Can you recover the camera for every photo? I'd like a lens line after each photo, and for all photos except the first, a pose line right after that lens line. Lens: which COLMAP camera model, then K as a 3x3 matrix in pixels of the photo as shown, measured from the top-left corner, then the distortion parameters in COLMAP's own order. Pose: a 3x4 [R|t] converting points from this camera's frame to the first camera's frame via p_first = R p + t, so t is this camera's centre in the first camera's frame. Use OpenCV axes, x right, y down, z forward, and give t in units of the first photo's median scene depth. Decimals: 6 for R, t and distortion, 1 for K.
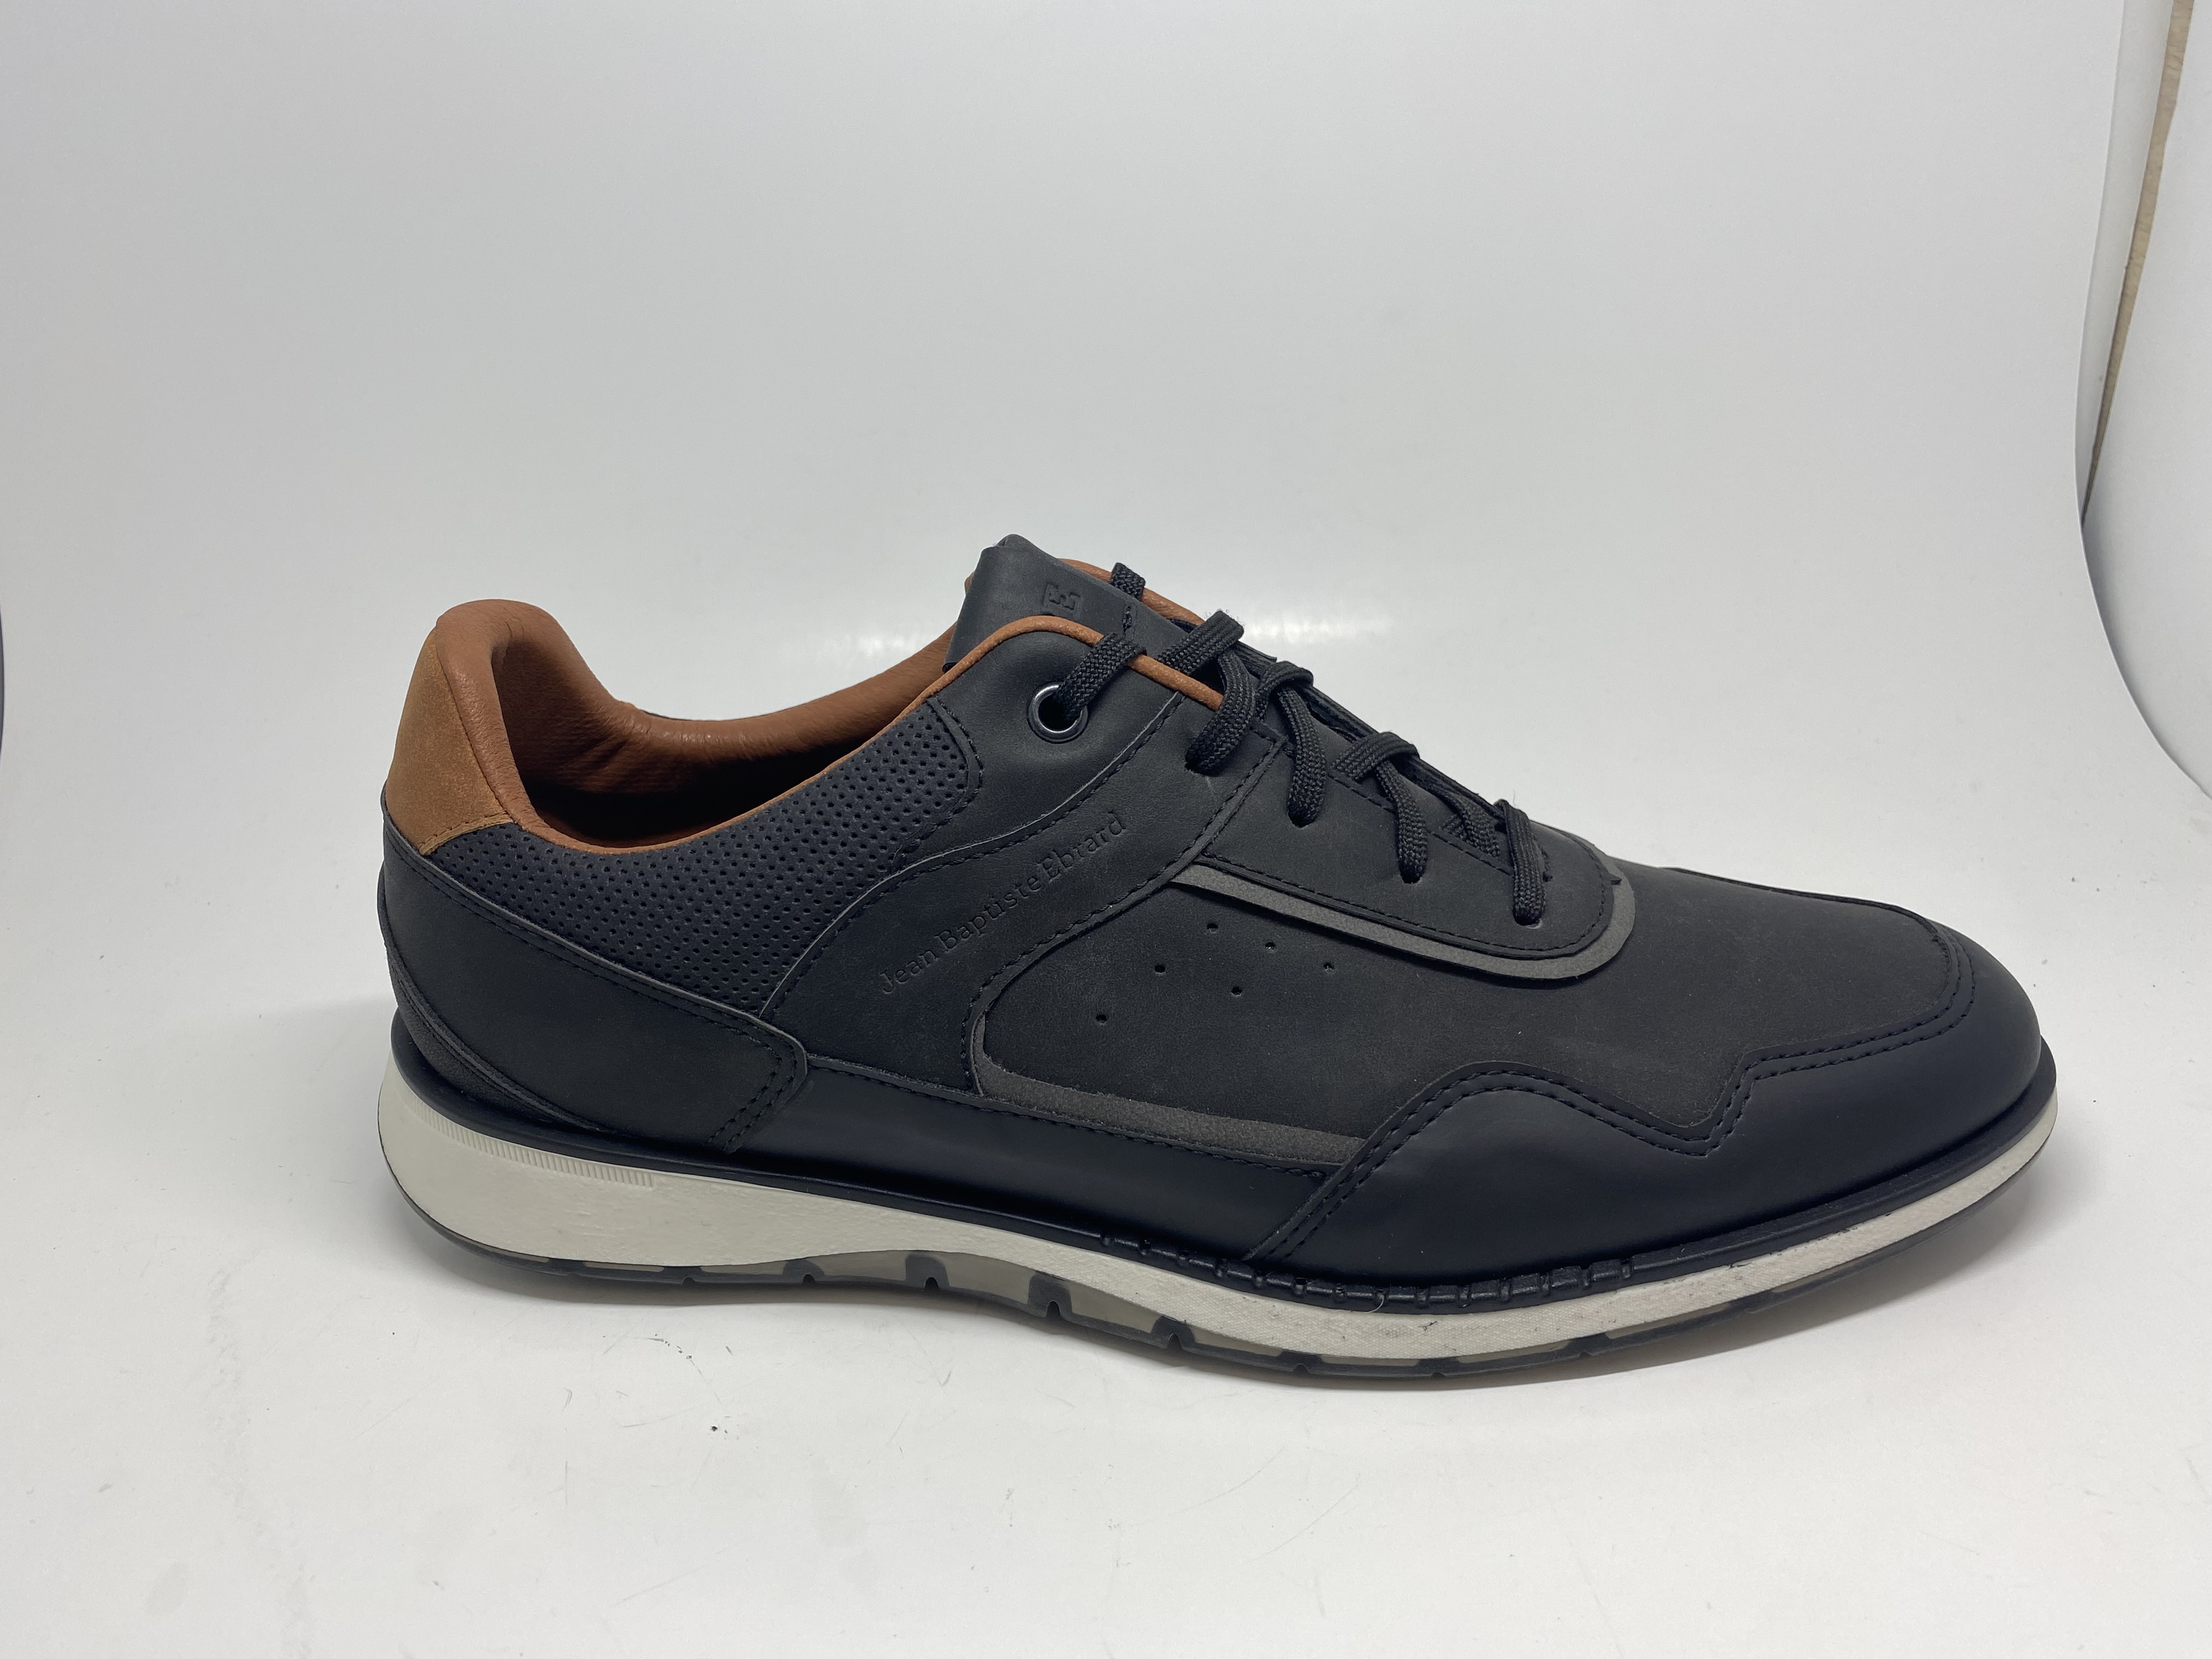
lens RADIAL K [[1700.6, 0, 1106.2], [0, 1700.6, 836.9], [0, 0, 1]] dist [-0.003701, 0.003040]
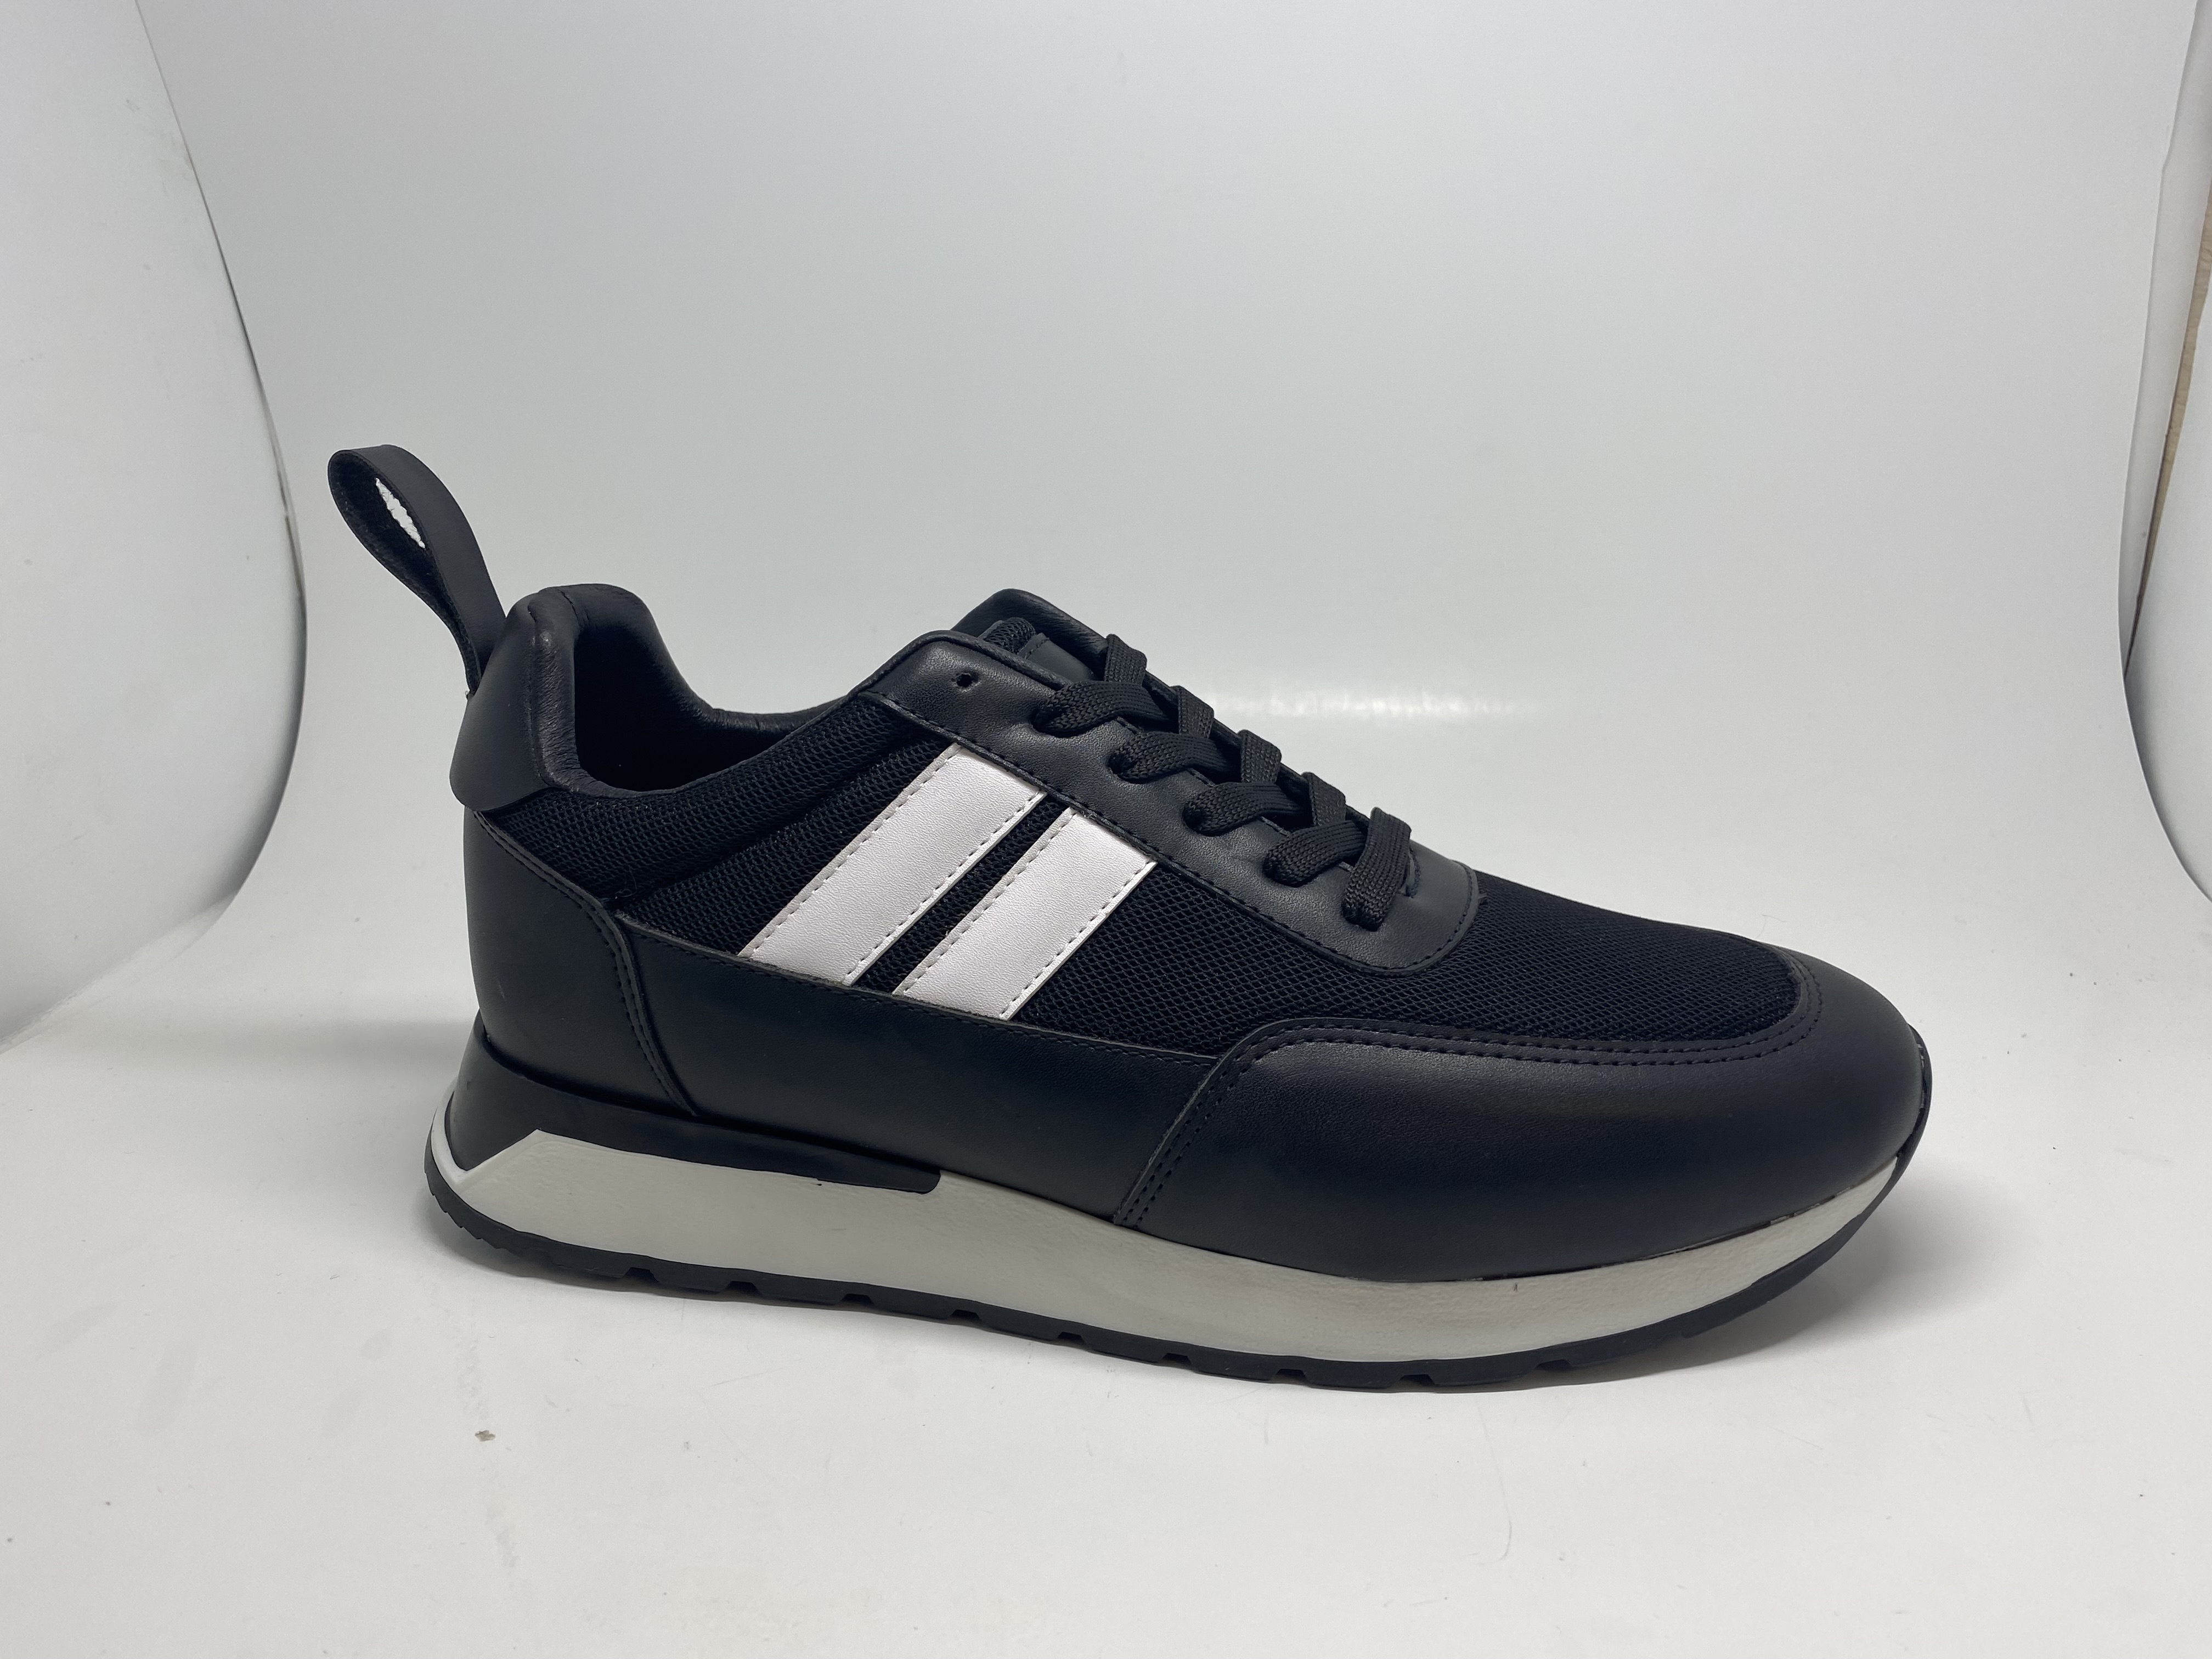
lens RADIAL K [[1700.6, 0, 1116.0], [0, 1700.6, 840.9], [0, 0, 1]] dist [-0.003701, 0.003040]
pose [[0.992551, 0.065789, -0.102543, 0.058874], [-0.074164, 0.994022, -0.080125, 0.066008], [0.096659, 0.087133, 0.991496, -0.136164]]
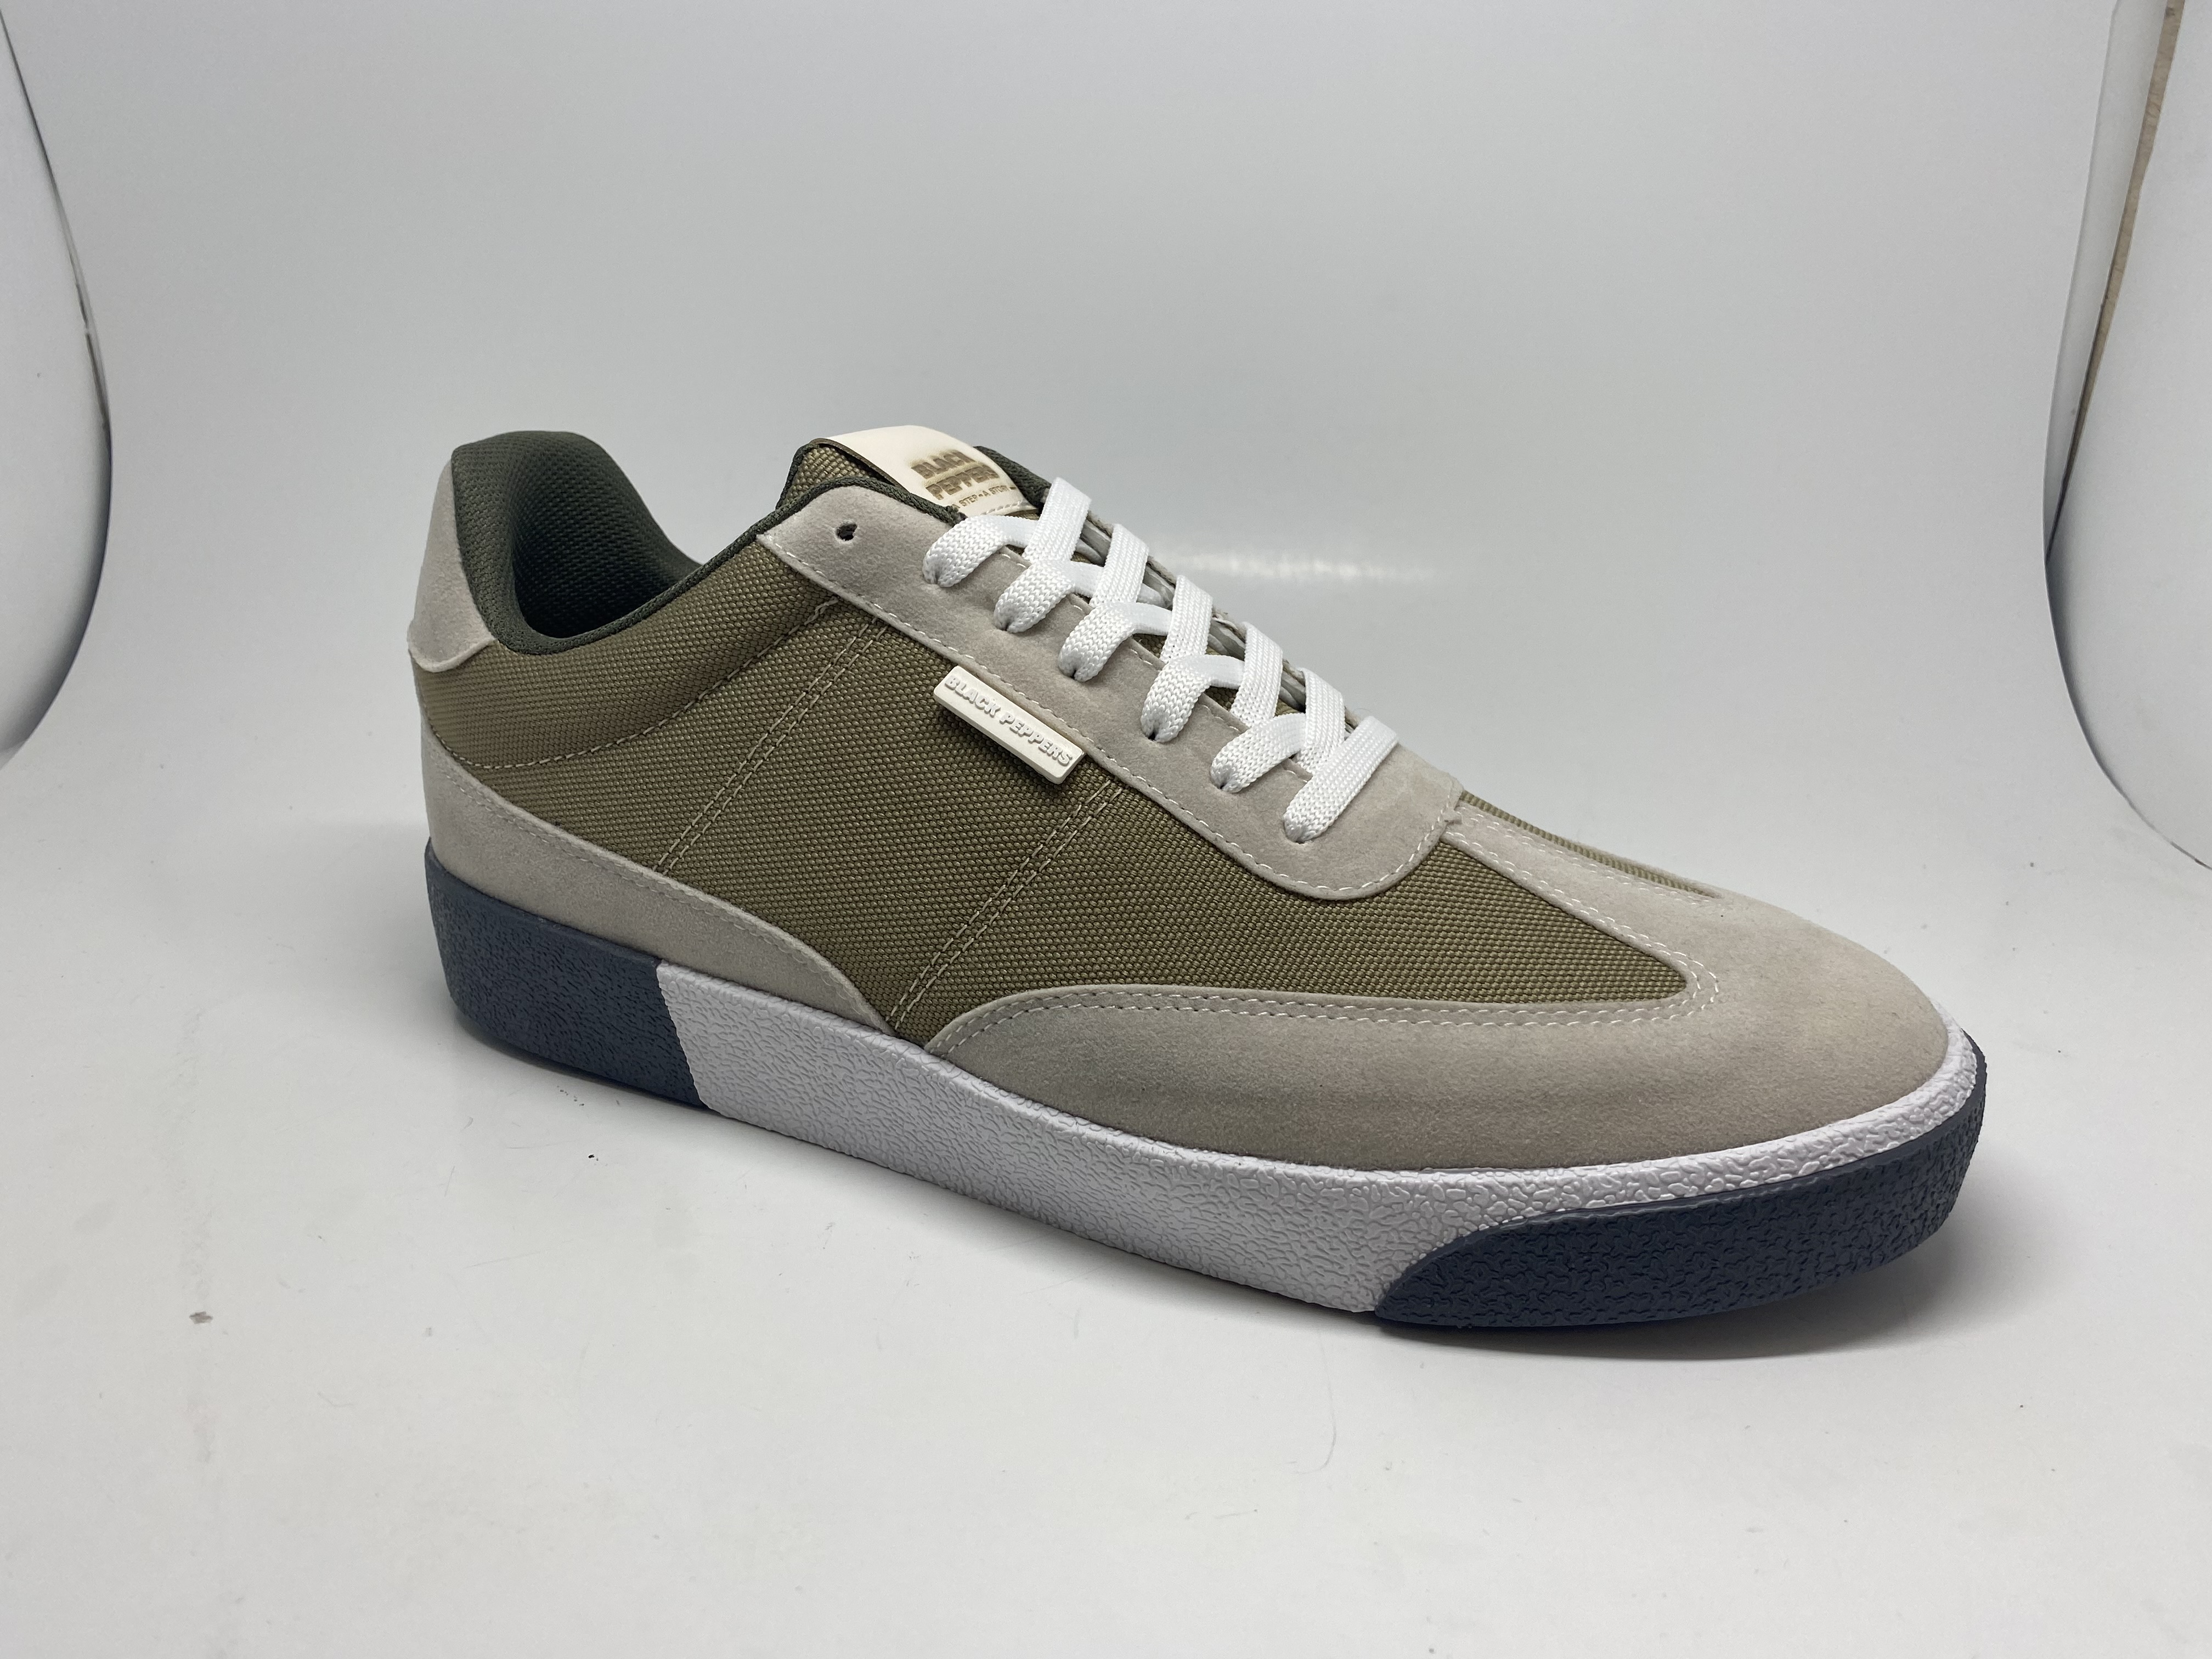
lens RADIAL K [[1700.6, 0, 1106.6], [0, 1700.6, 834.6], [0, 0, 1]] dist [-0.003701, 0.003040]
pose [[0.993678, 0.092367, -0.063821, 0.094621], [-0.094765, 0.994862, -0.035634, 0.084902], [0.060201, 0.041457, 0.997325, -0.063219]]
